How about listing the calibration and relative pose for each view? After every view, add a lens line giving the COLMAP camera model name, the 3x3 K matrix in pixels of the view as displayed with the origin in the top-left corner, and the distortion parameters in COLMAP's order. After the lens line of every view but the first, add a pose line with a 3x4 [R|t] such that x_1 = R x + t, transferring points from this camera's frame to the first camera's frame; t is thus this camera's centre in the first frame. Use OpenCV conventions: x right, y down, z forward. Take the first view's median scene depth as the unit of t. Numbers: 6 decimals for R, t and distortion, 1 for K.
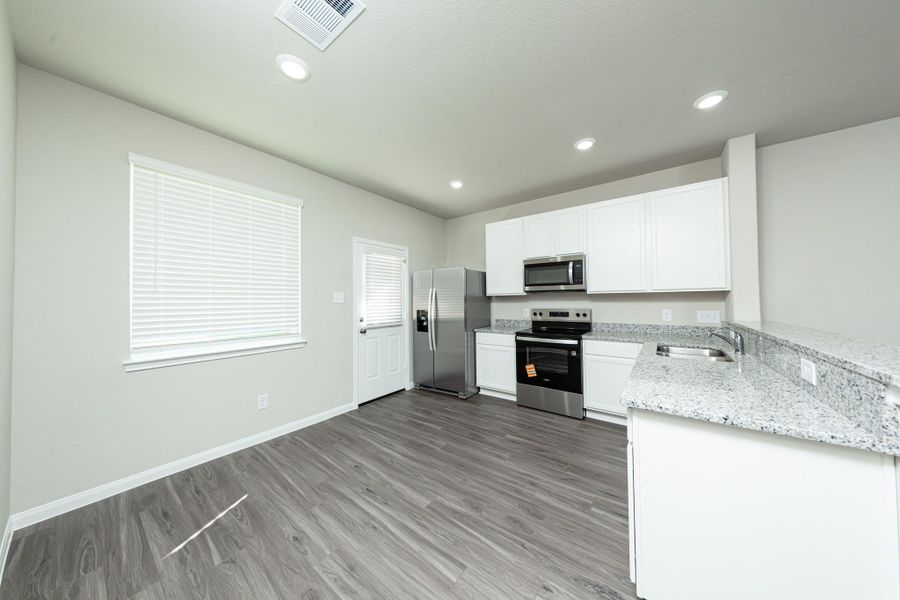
lens RADIAL K [[285.0, 0, 452.7], [0, 285.0, 295.0], [0, 0, 1]] dist [0.013441, 0.000000]
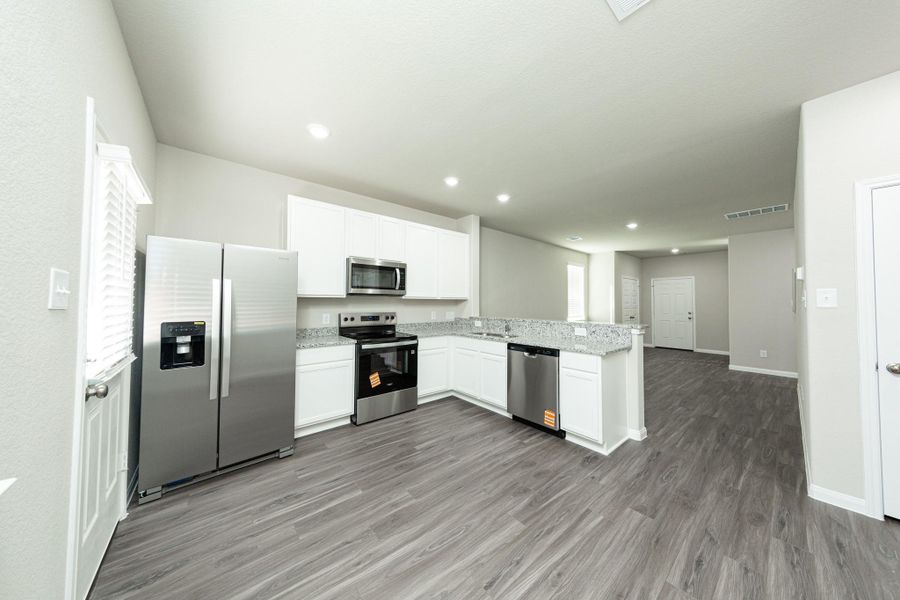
lens RADIAL K [[285.0, 0, 452.7], [0, 285.0, 295.0], [0, 0, 1]] dist [0.013441, 0.000000]
pose [[0.223384, 0.038462, 0.973971, -0.637288], [-0.028350, 0.999055, -0.032951, 0.013459], [-0.974318, -0.020252, 0.224263, 0.601161]]
